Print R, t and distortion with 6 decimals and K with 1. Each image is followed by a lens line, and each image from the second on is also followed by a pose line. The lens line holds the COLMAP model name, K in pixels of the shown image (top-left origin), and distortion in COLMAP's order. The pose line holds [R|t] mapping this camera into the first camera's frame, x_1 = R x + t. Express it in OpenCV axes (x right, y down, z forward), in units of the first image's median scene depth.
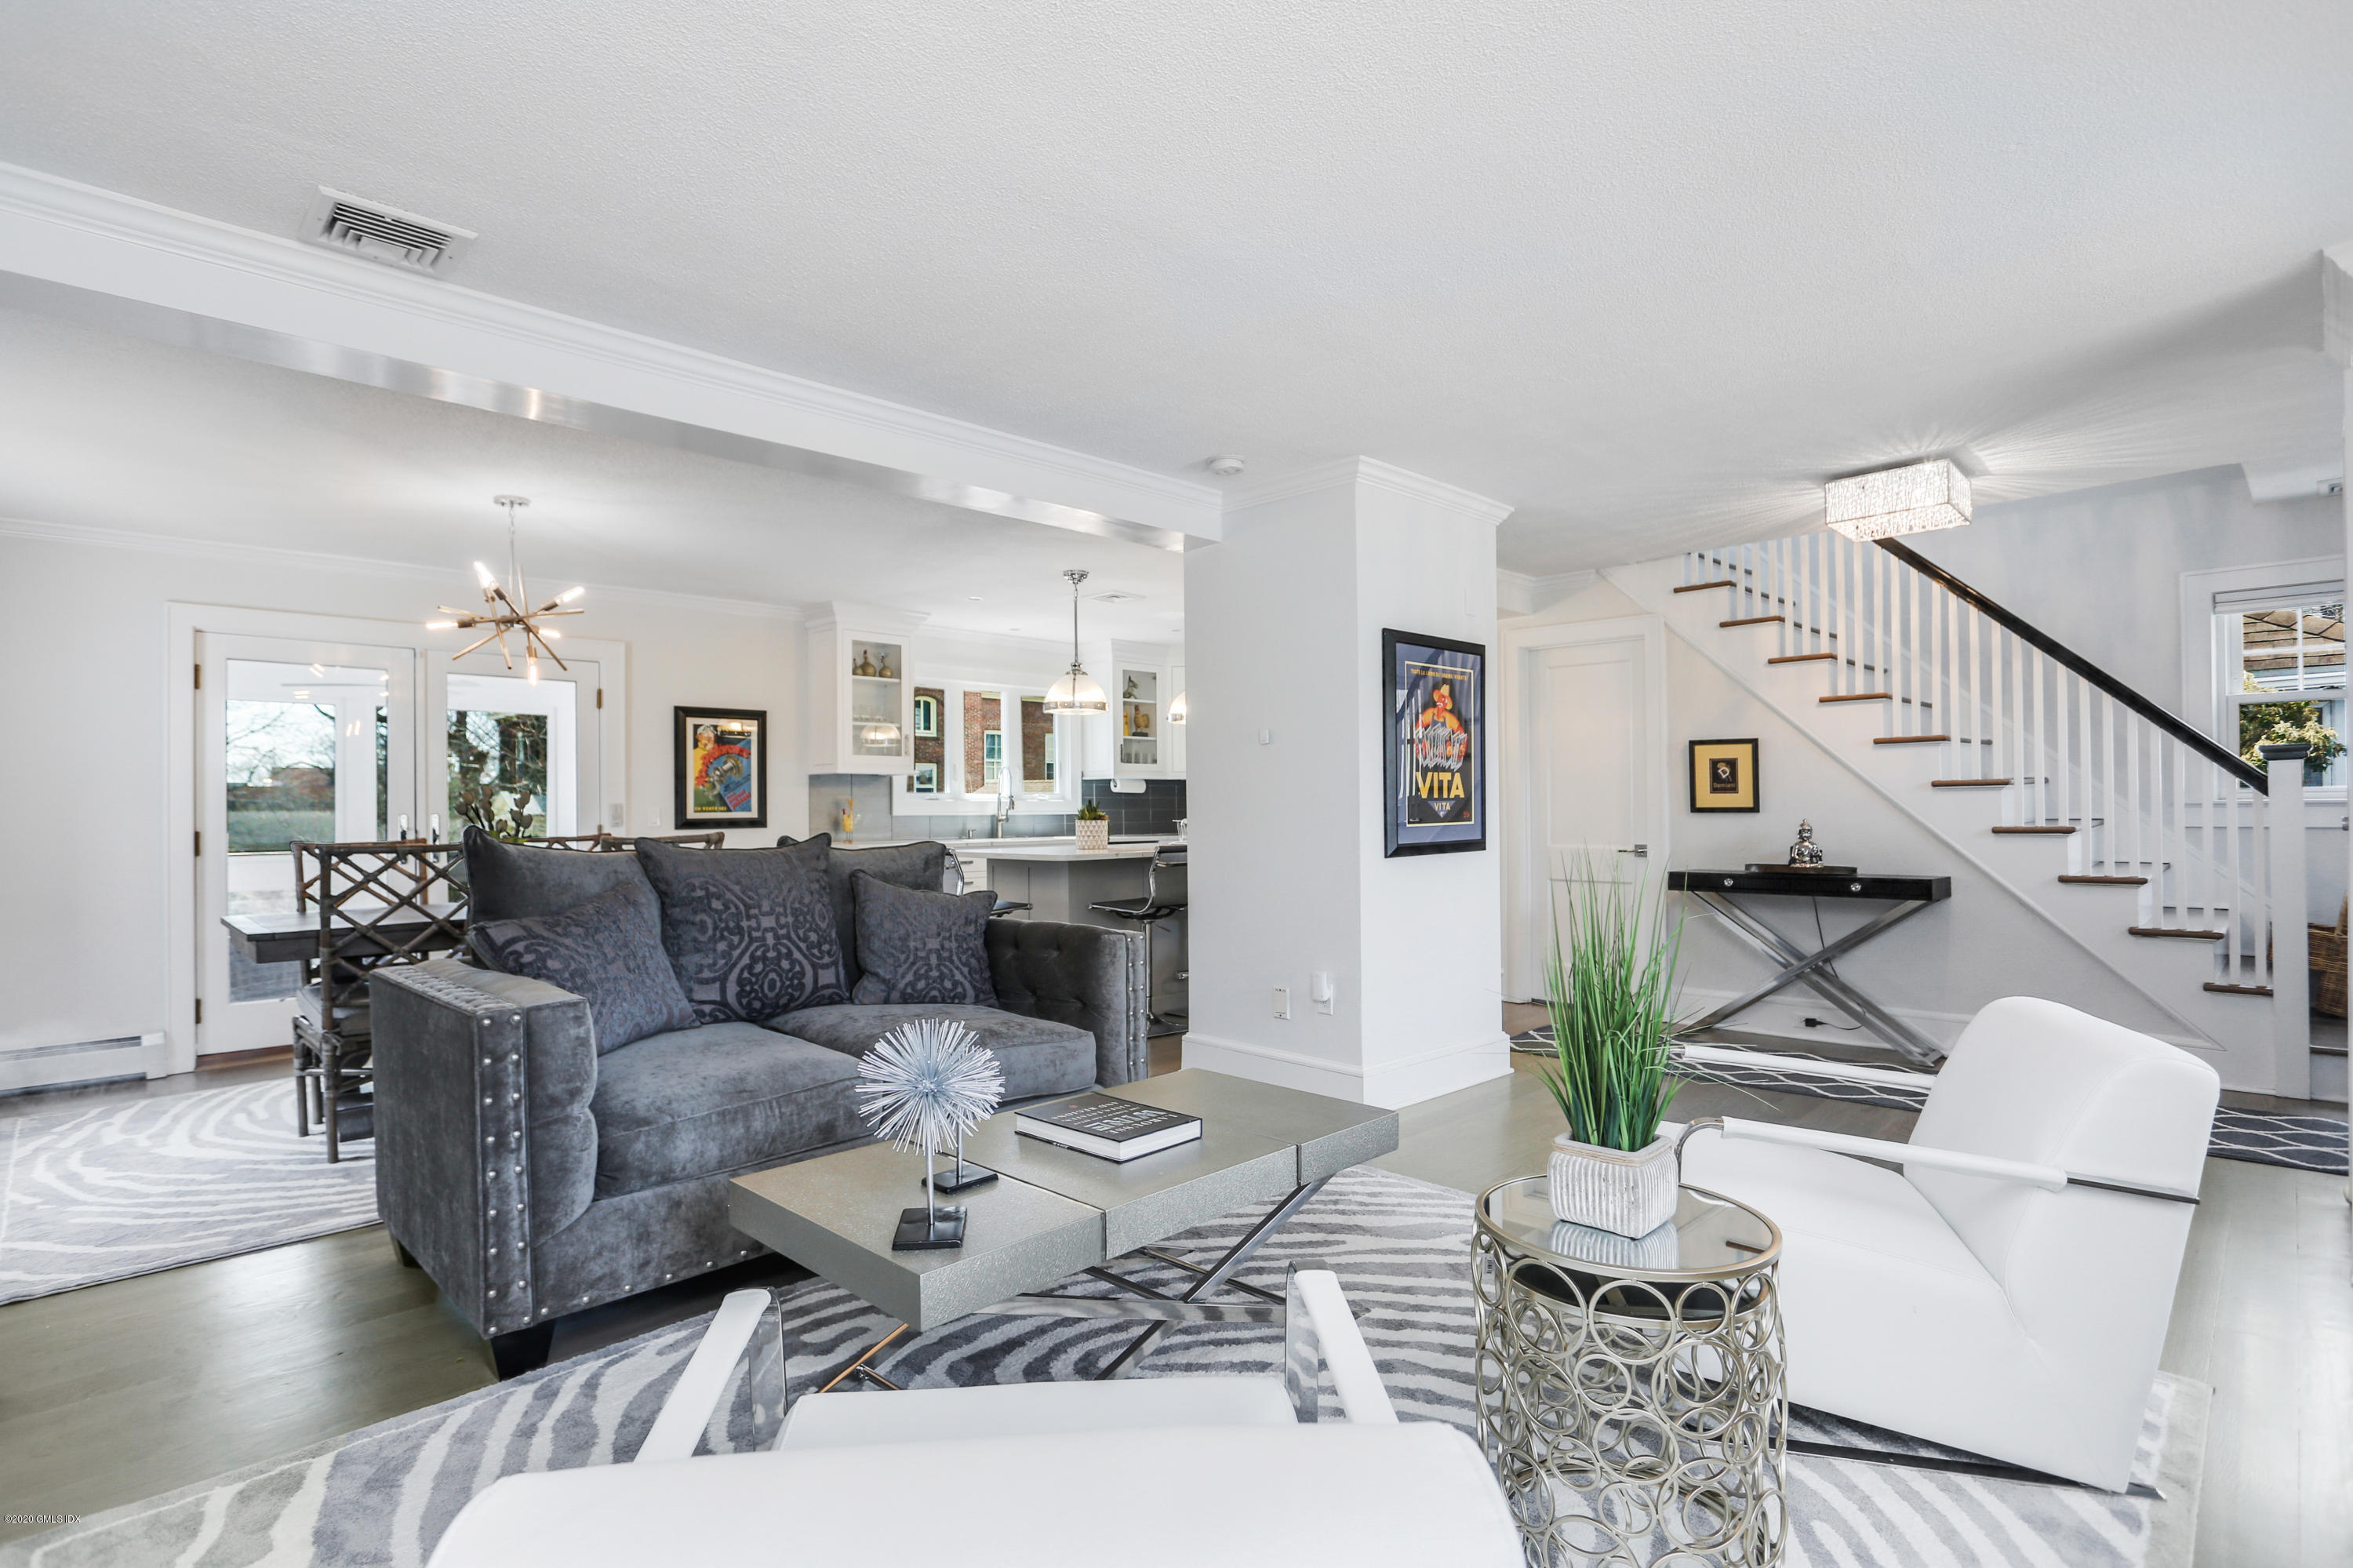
lens RADIAL K [[1130.3, 0, 1178.7], [0, 1130.3, 805.3], [0, 0, 1]] dist [-0.025947, 0.011163]
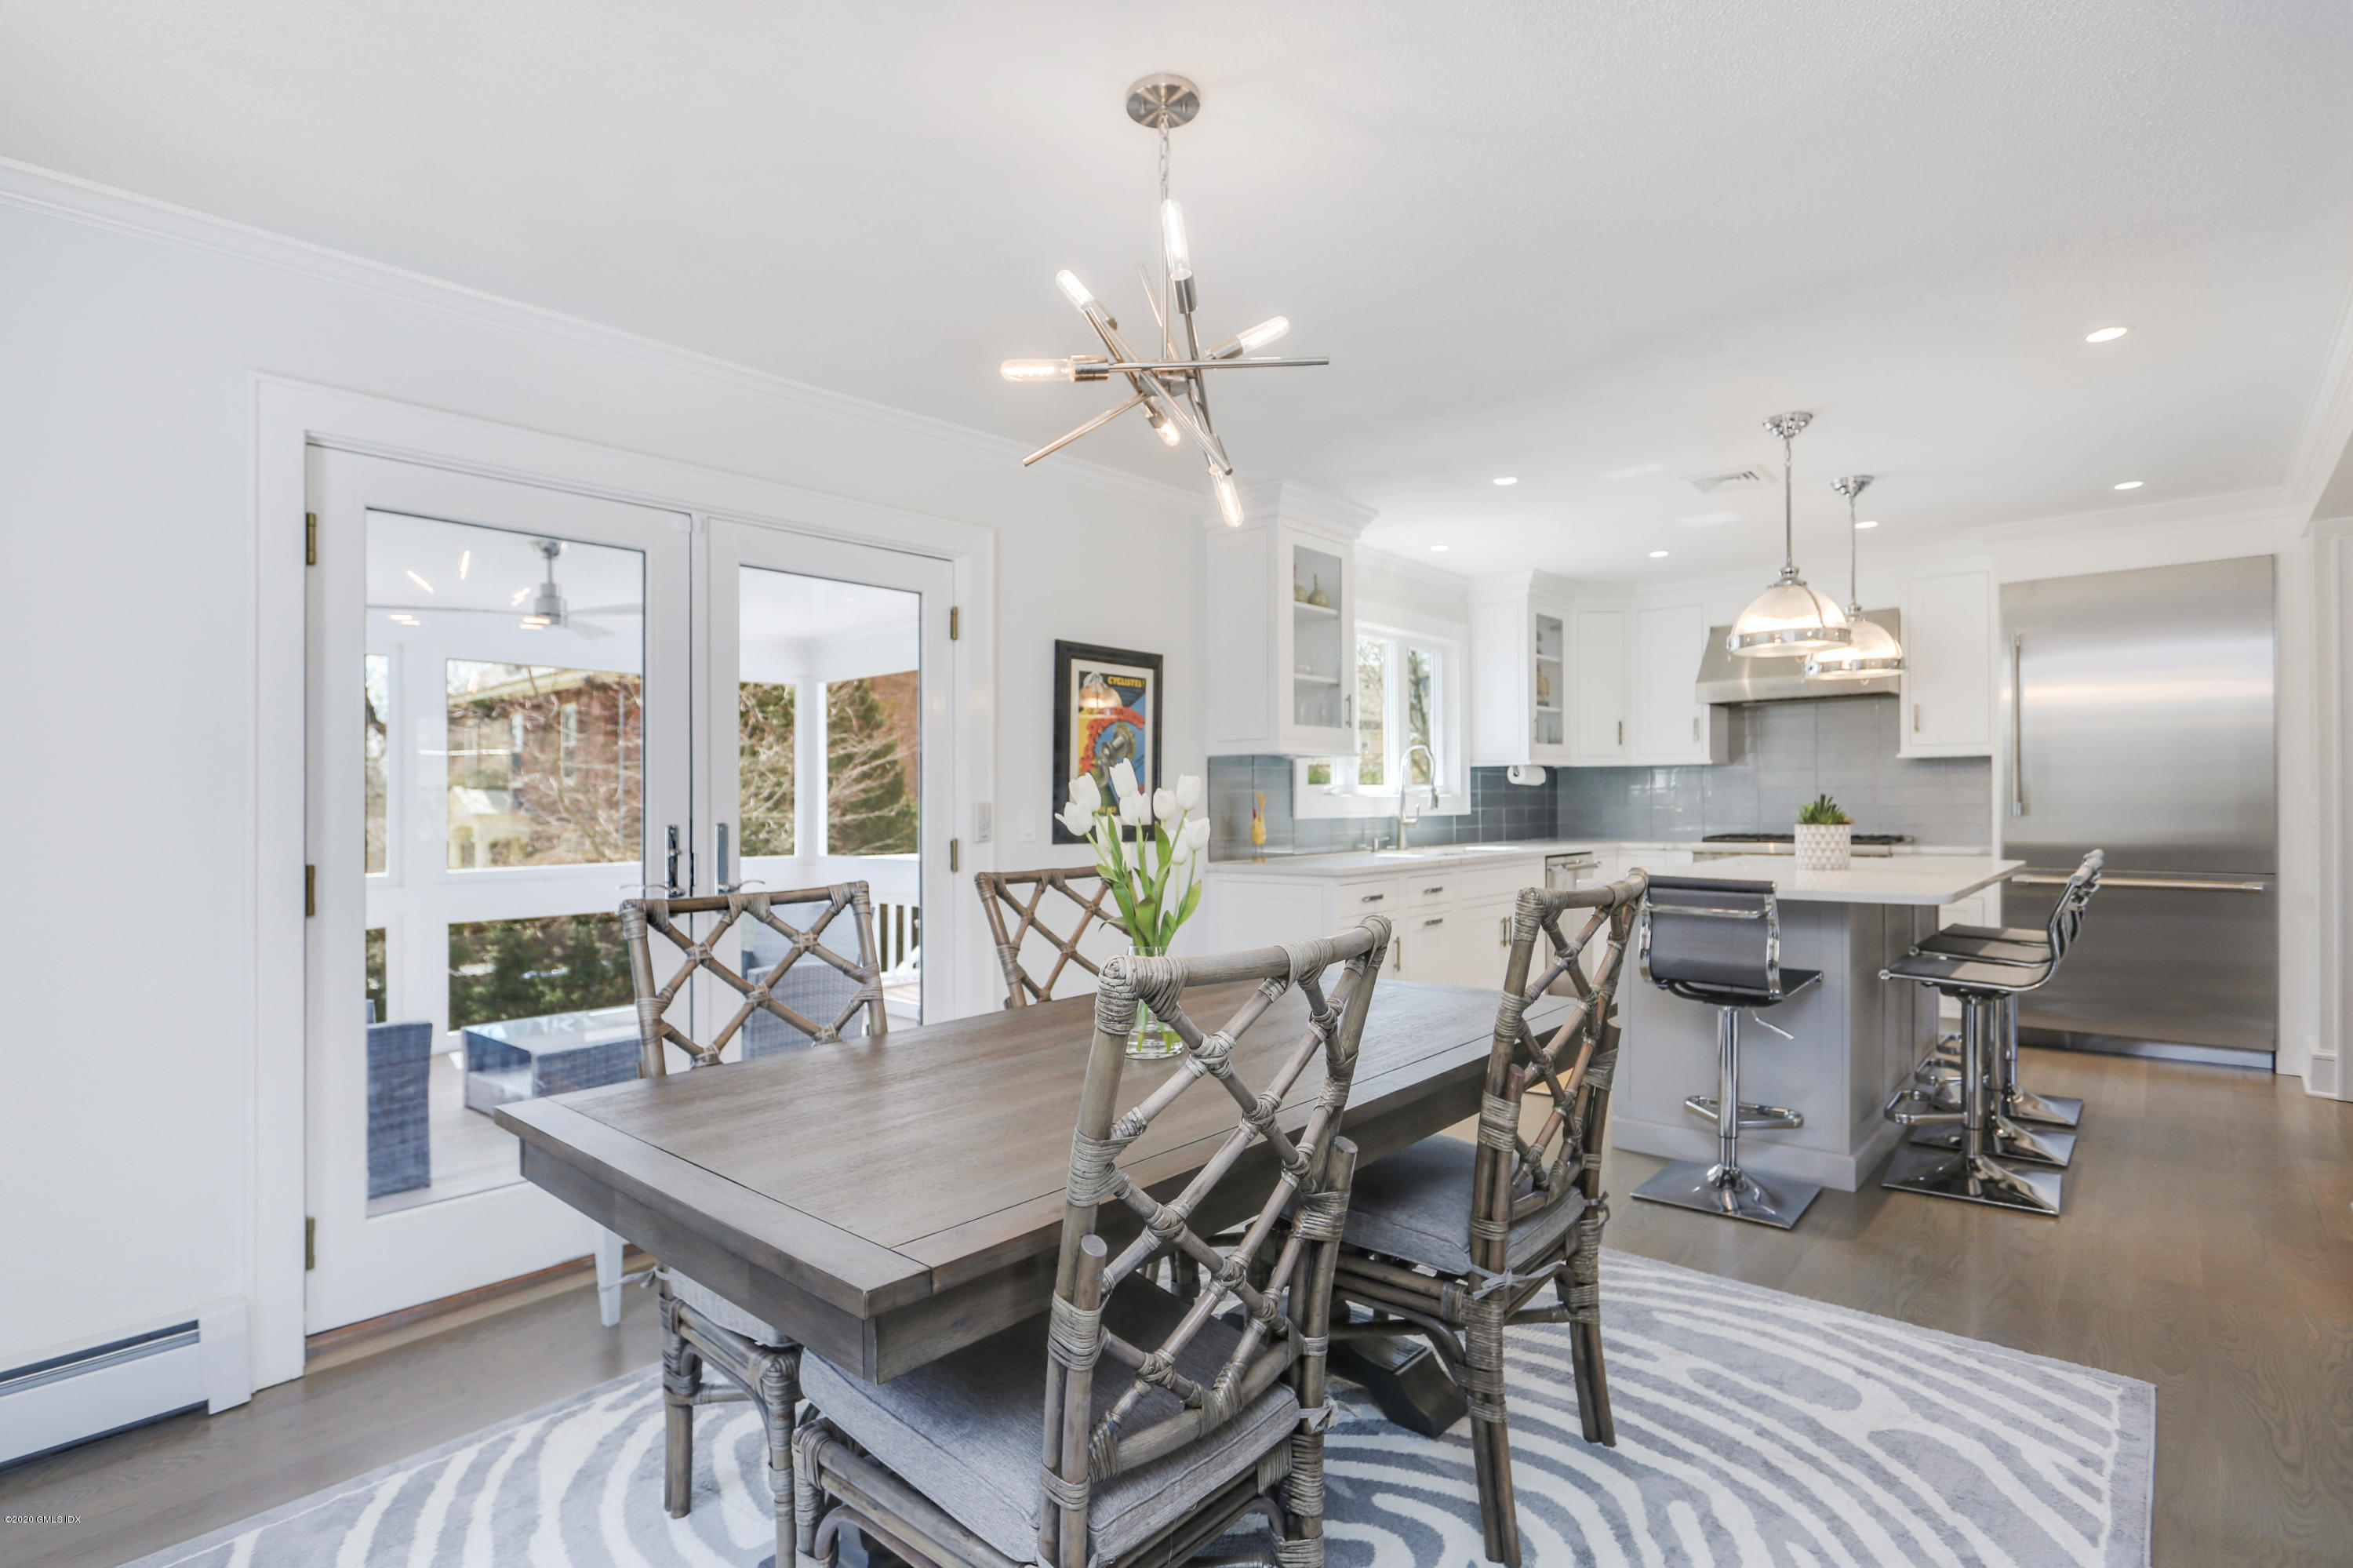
lens RADIAL K [[1157.2, 0, 1164.3], [0, 1157.2, 790.4], [0, 0, 1]] dist [-0.003914, 0.000550]
pose [[0.999038, 0.001036, 0.043837, -0.410749], [-0.000799, 0.999985, -0.005432, -0.004553], [-0.043842, 0.005392, 0.999024, 0.376336]]
